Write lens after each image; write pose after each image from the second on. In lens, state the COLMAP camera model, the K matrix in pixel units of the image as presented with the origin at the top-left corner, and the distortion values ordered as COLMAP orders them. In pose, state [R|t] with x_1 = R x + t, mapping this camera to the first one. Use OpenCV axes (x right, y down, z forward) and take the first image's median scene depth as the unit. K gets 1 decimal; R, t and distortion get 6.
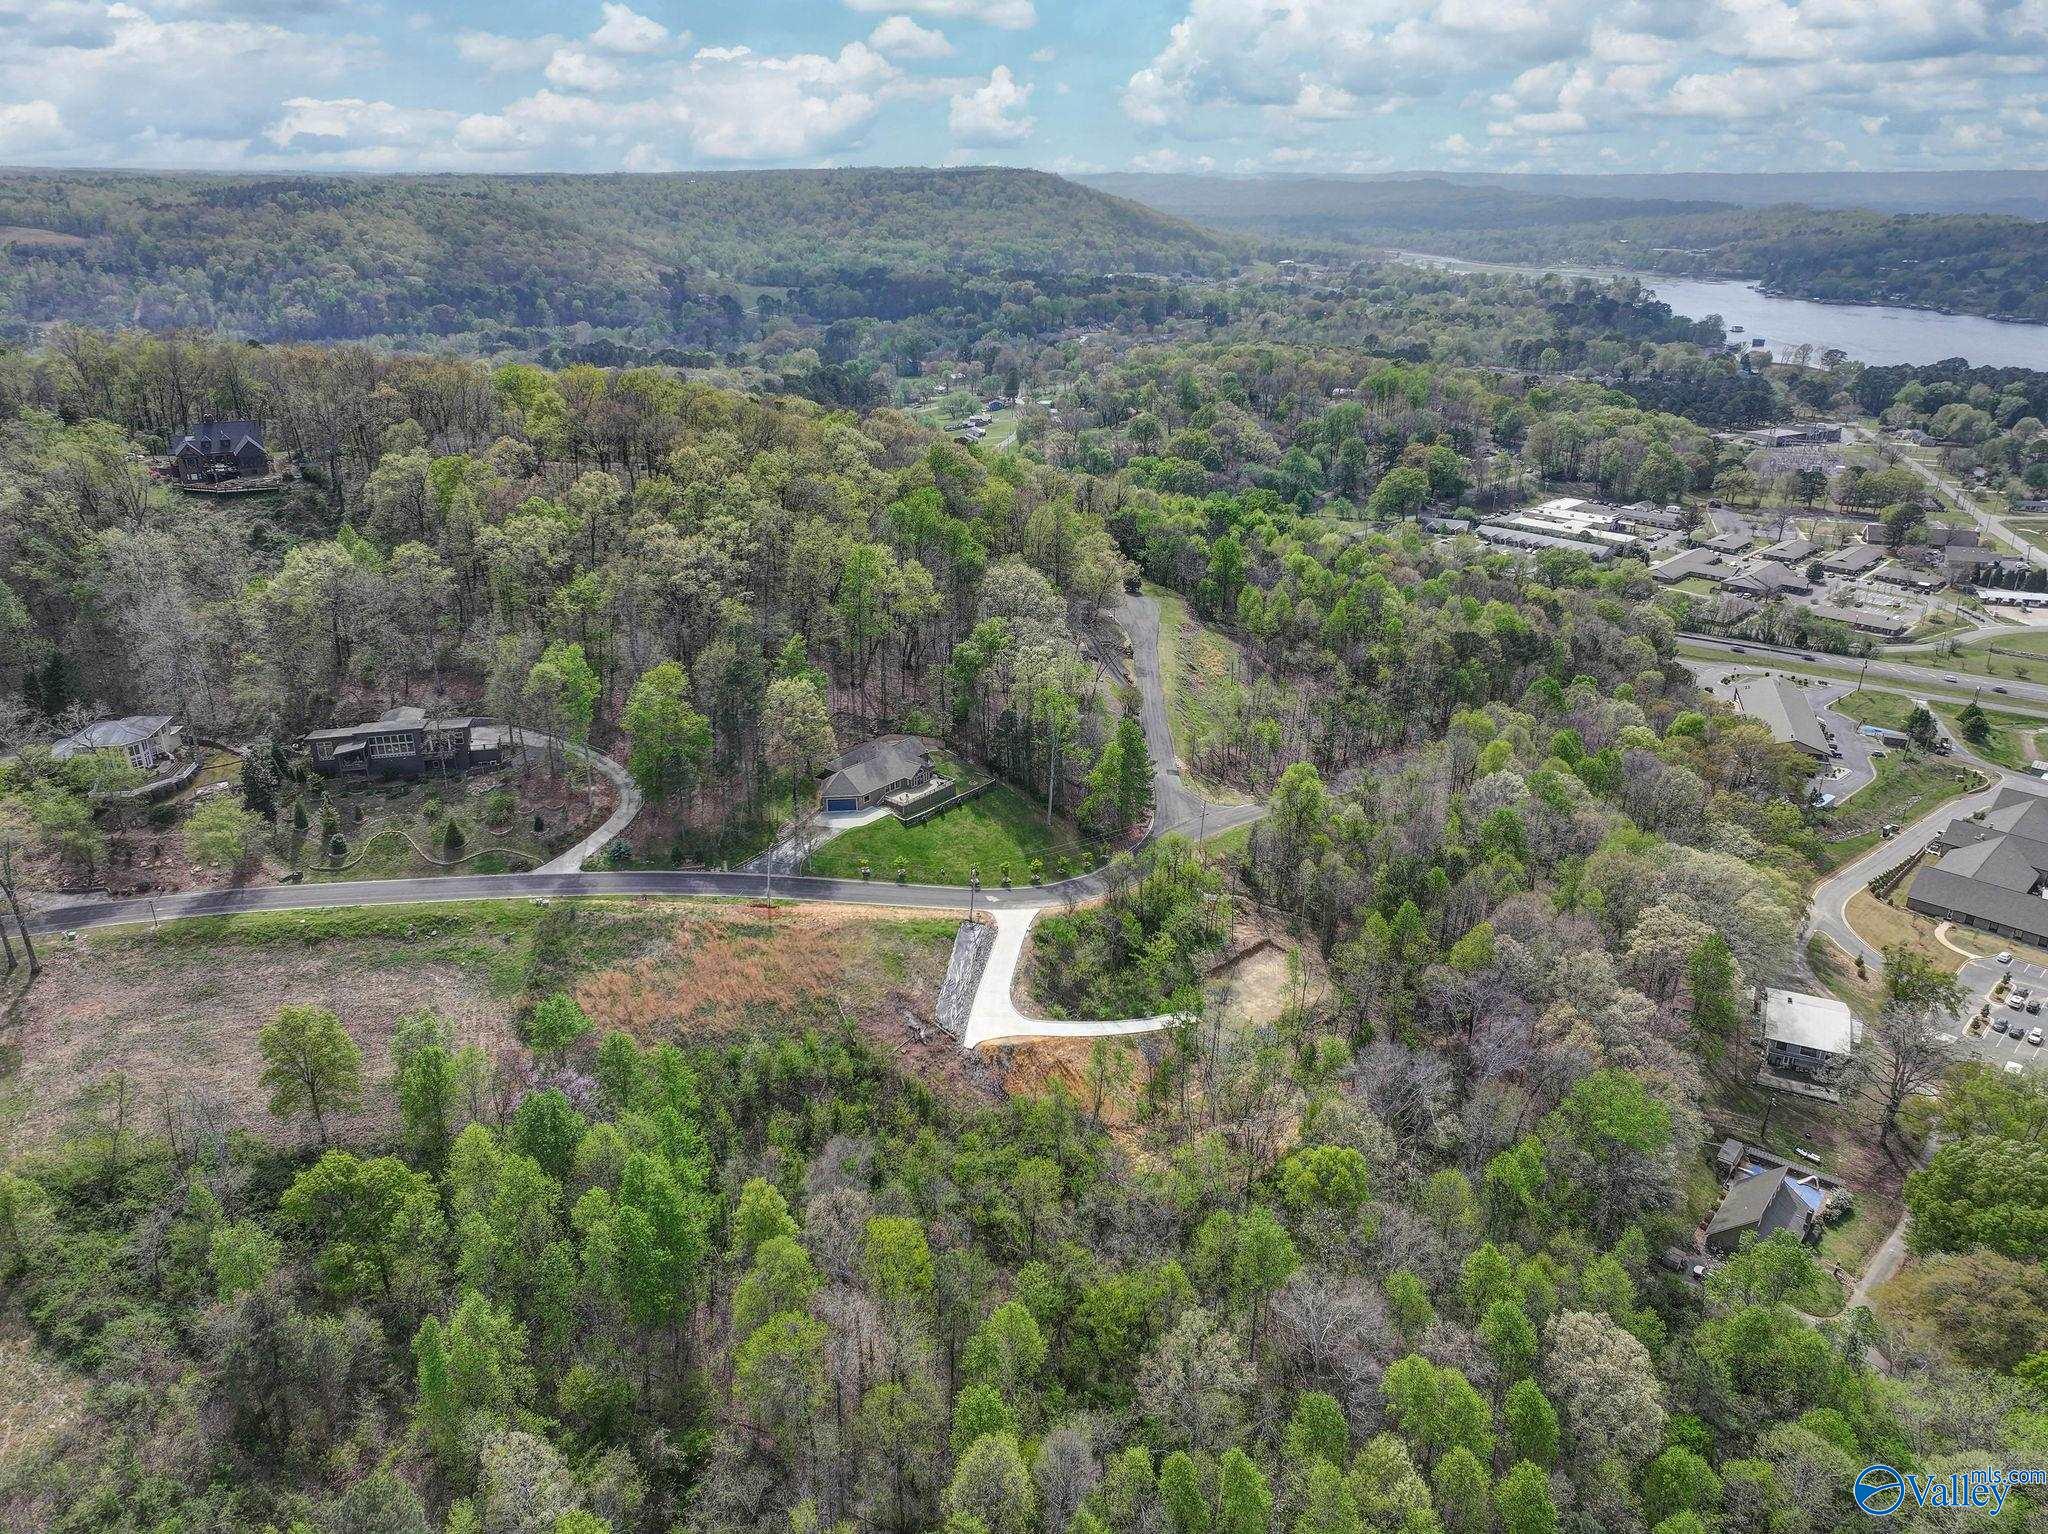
lens RADIAL K [[1445.6, 0, 1024.0], [0, 1445.6, 767.0], [0, 0, 1]] dist [0.001237, 0.000888]
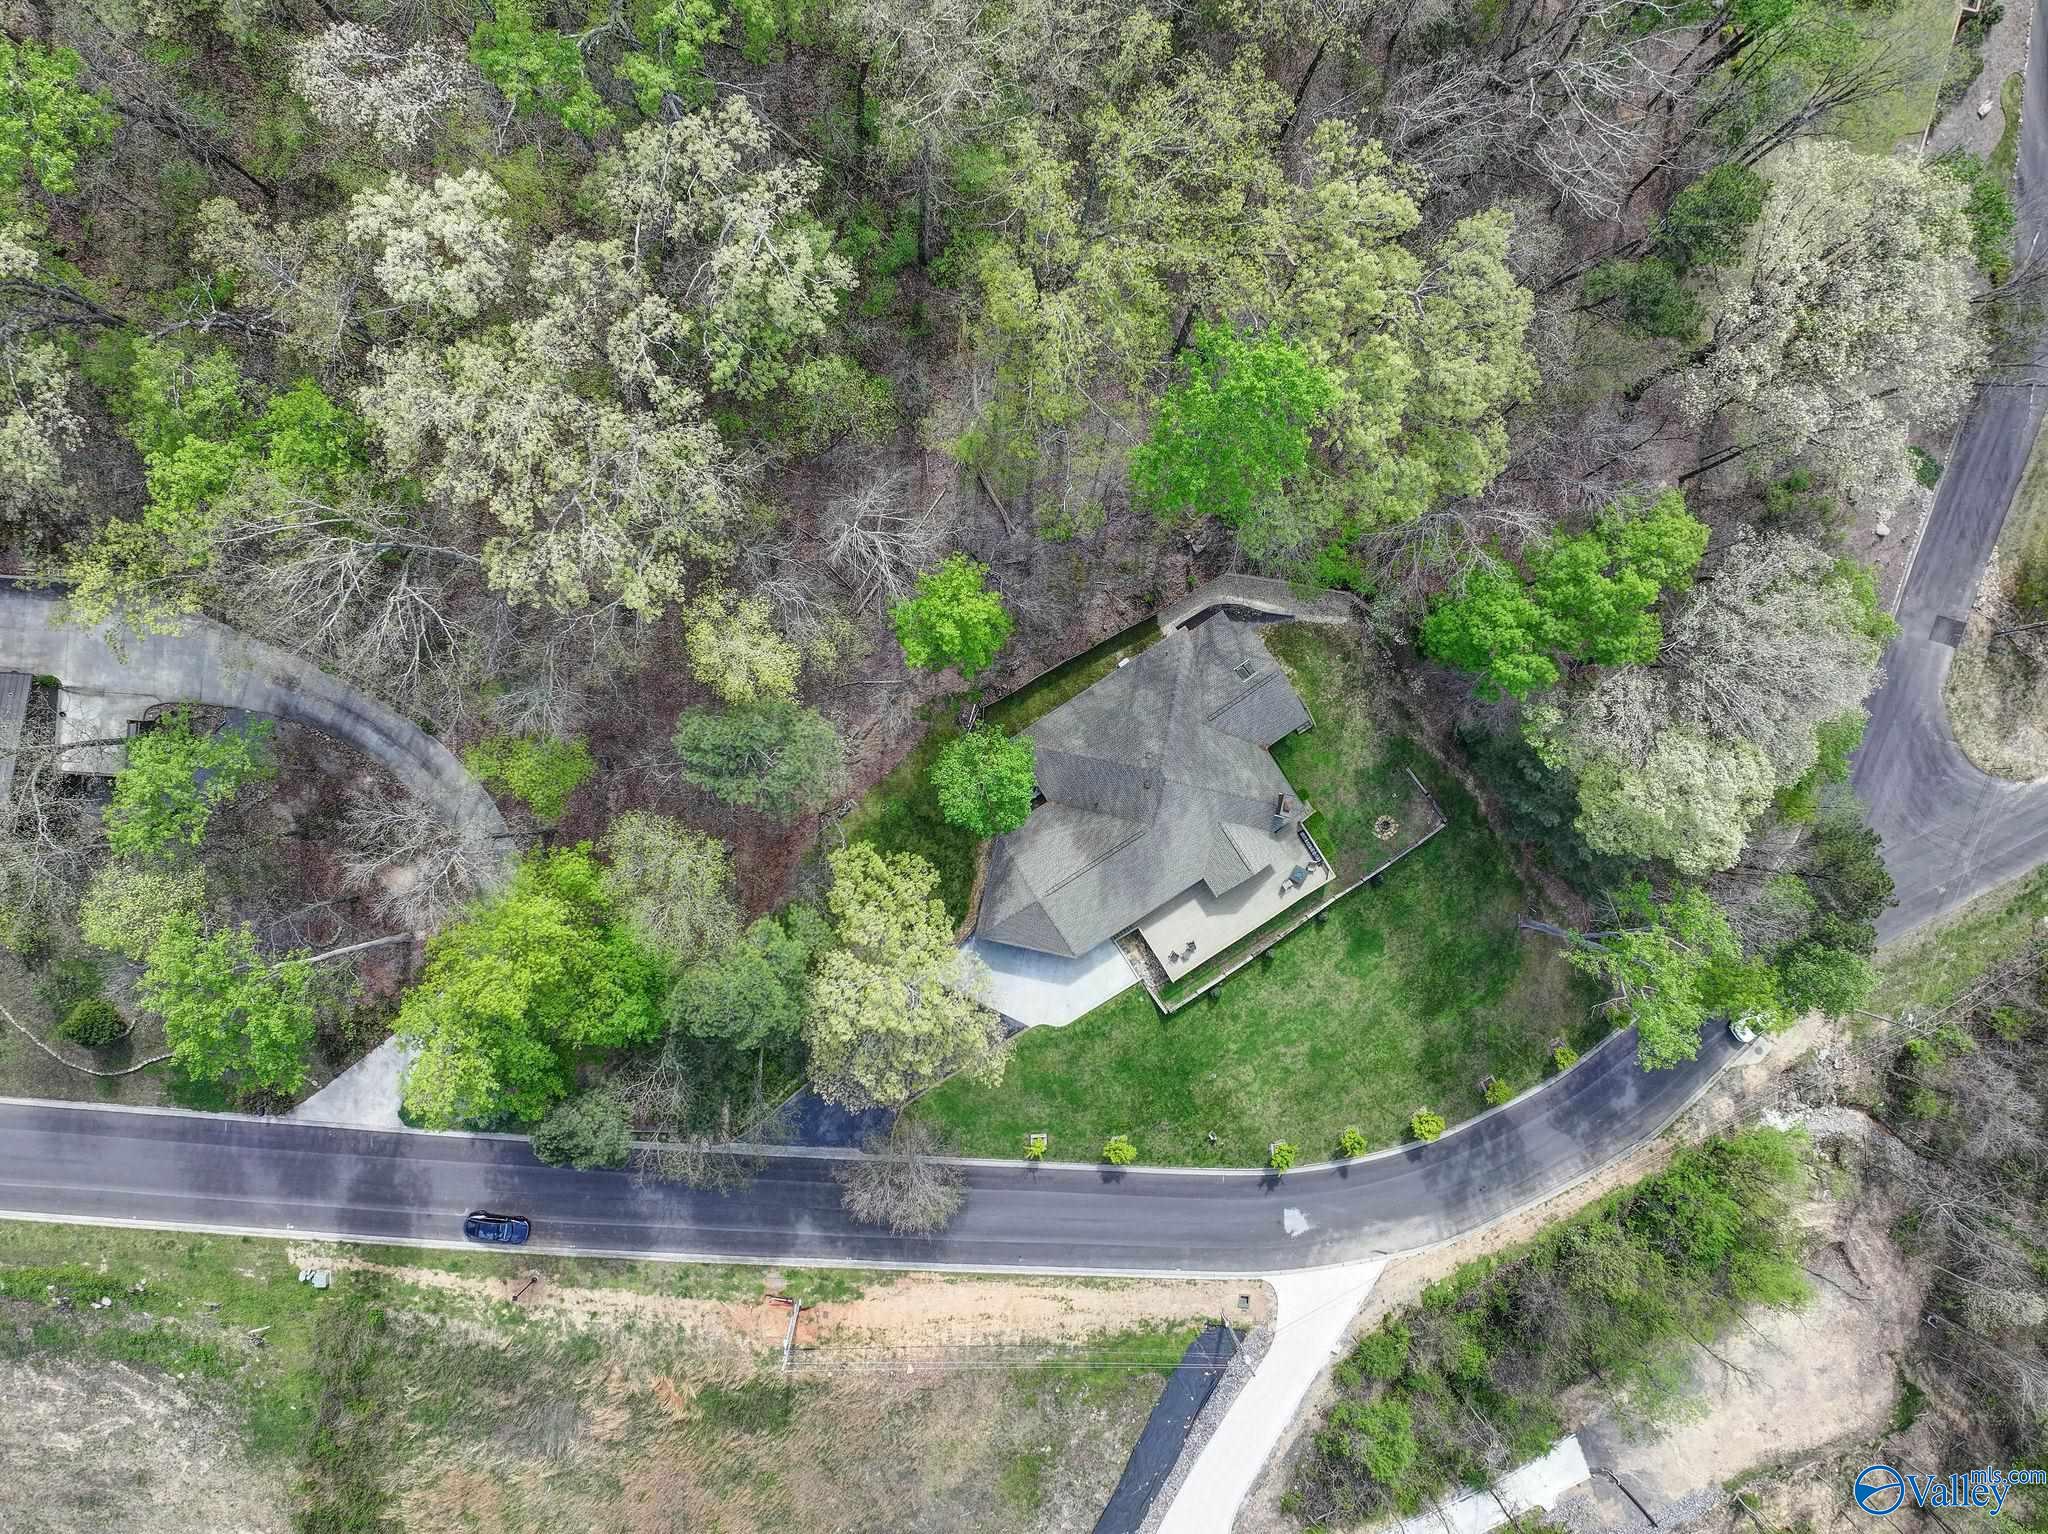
lens RADIAL K [[1445.6, 0, 1024.0], [0, 1445.6, 767.0], [0, 0, 1]] dist [0.001237, 0.000888]
pose [[0.955443, 0.294378, -0.021698, -0.146834], [-0.103925, 0.404280, 0.908712, -0.398972], [0.276277, -0.865967, 0.416859, 0.966946]]
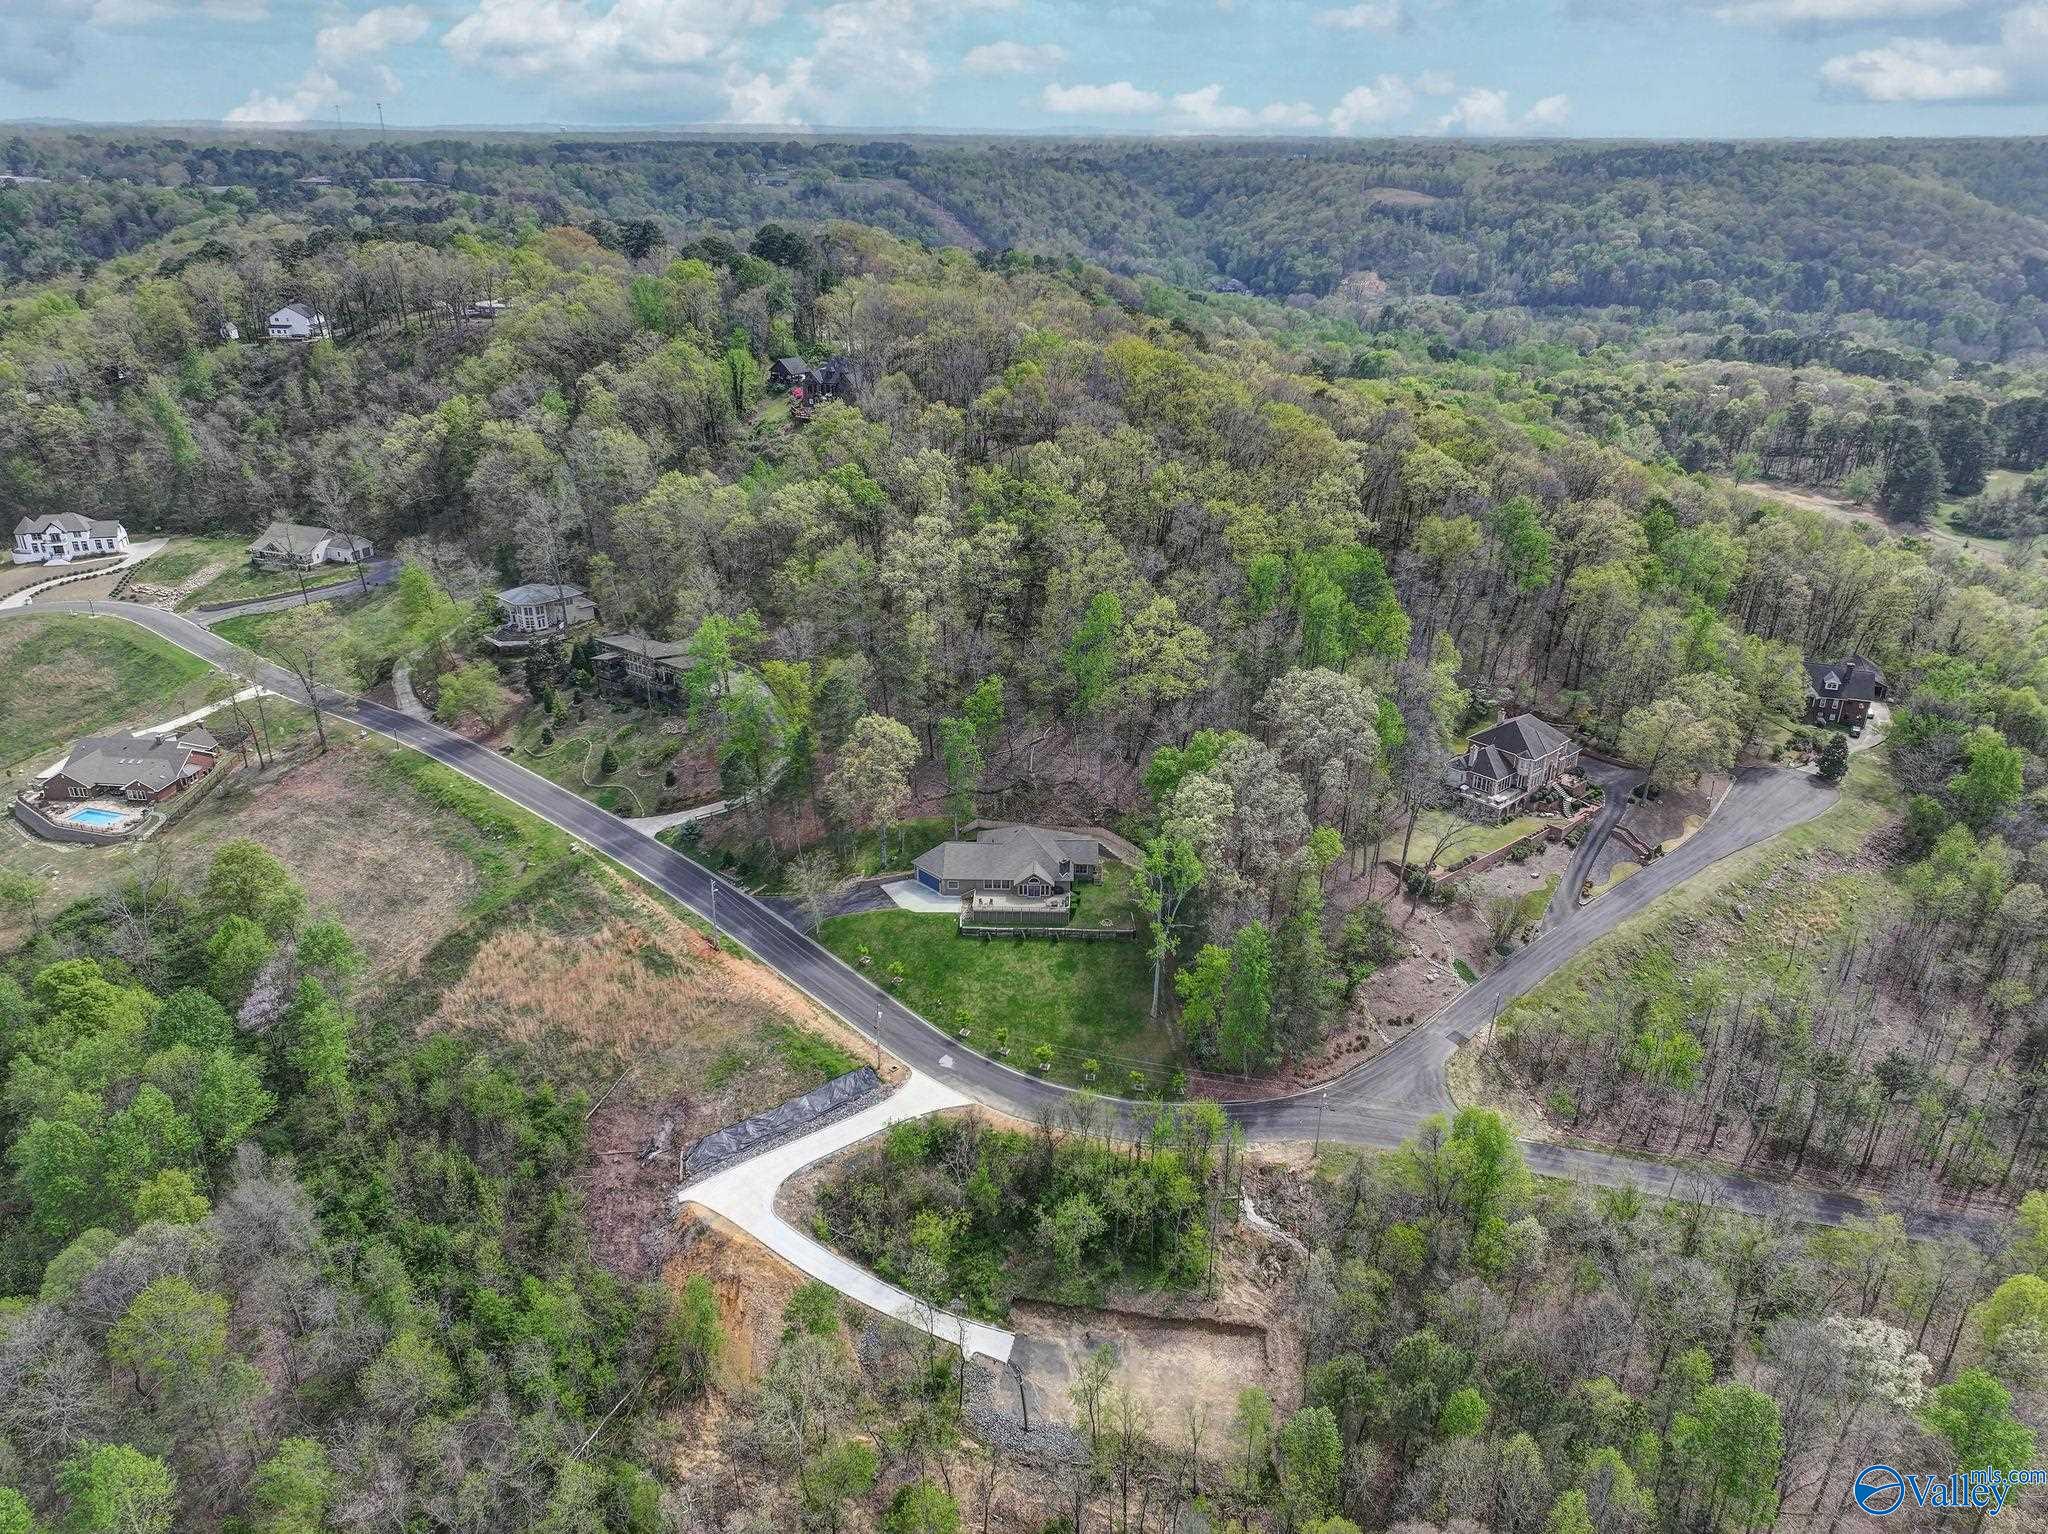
lens RADIAL K [[1445.6, 0, 1024.0], [0, 1445.6, 767.0], [0, 0, 1]] dist [0.001237, 0.000888]
pose [[0.612688, 0.314242, -0.725166, 0.545493], [-0.300697, 0.941234, 0.153816, -0.199707], [0.730887, 0.123814, 0.671174, 0.522790]]
